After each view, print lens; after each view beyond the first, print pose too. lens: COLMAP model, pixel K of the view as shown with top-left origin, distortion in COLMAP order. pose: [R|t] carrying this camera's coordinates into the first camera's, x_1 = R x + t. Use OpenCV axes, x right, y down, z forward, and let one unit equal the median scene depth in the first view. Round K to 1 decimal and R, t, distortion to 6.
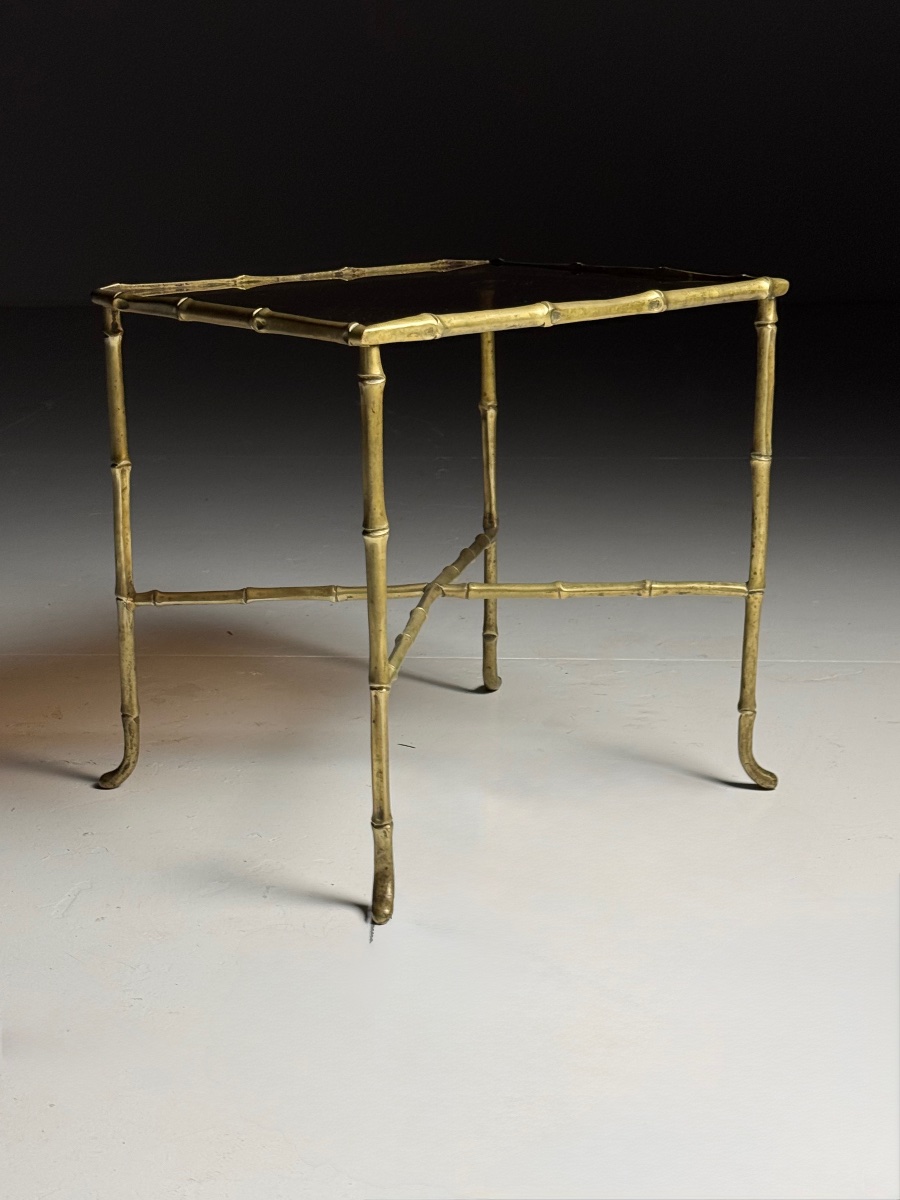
lens RADIAL K [[2020.2, 0, 455.2], [0, 2020.2, 598.5], [0, 0, 1]] dist [0.167203, 0.000000]
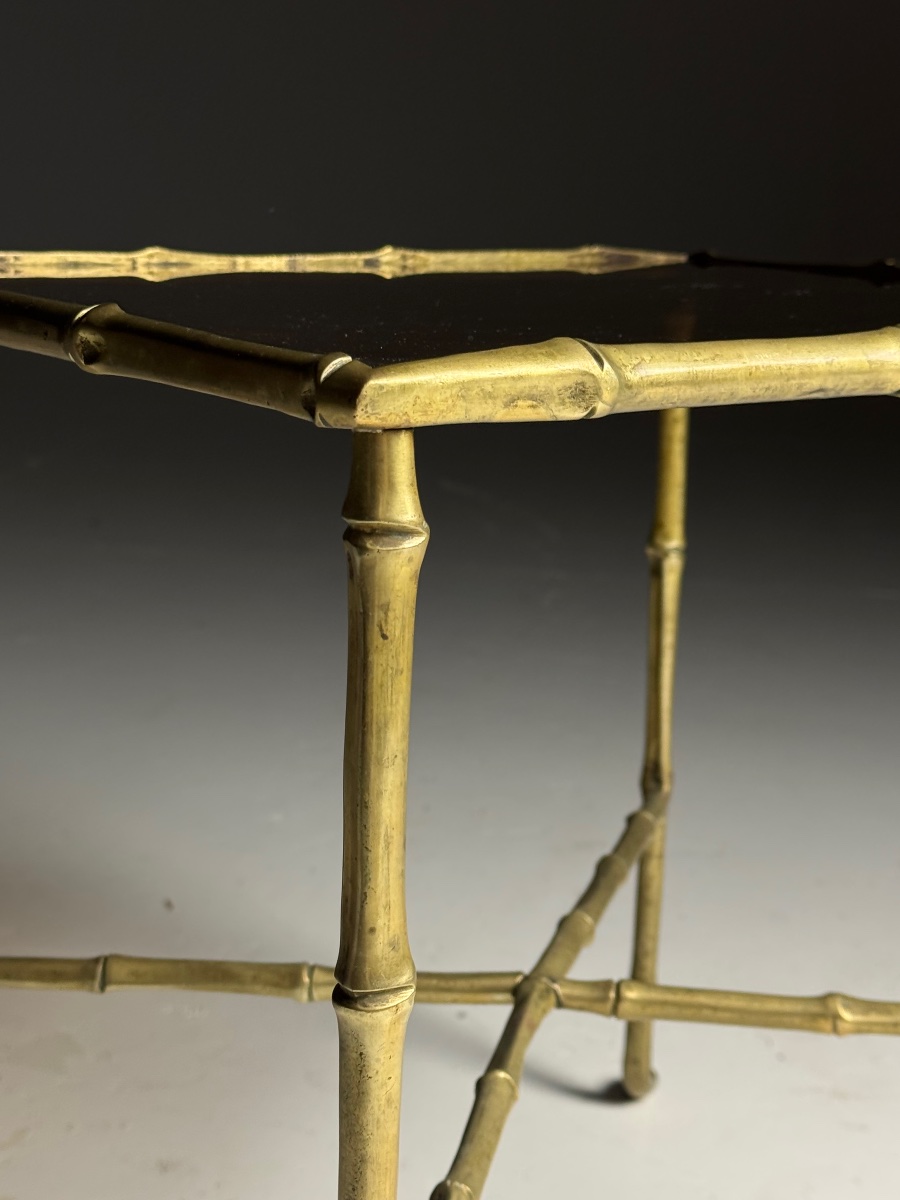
lens RADIAL K [[2070.8, 0, 445.4], [0, 2070.8, 606.0], [0, 0, 1]] dist [0.149487, 0.000000]
pose [[0.997038, 0.056826, -0.051821, -0.011850], [-0.058243, 0.997957, -0.026253, -0.073832], [0.050223, 0.029193, 0.998311, 0.560253]]
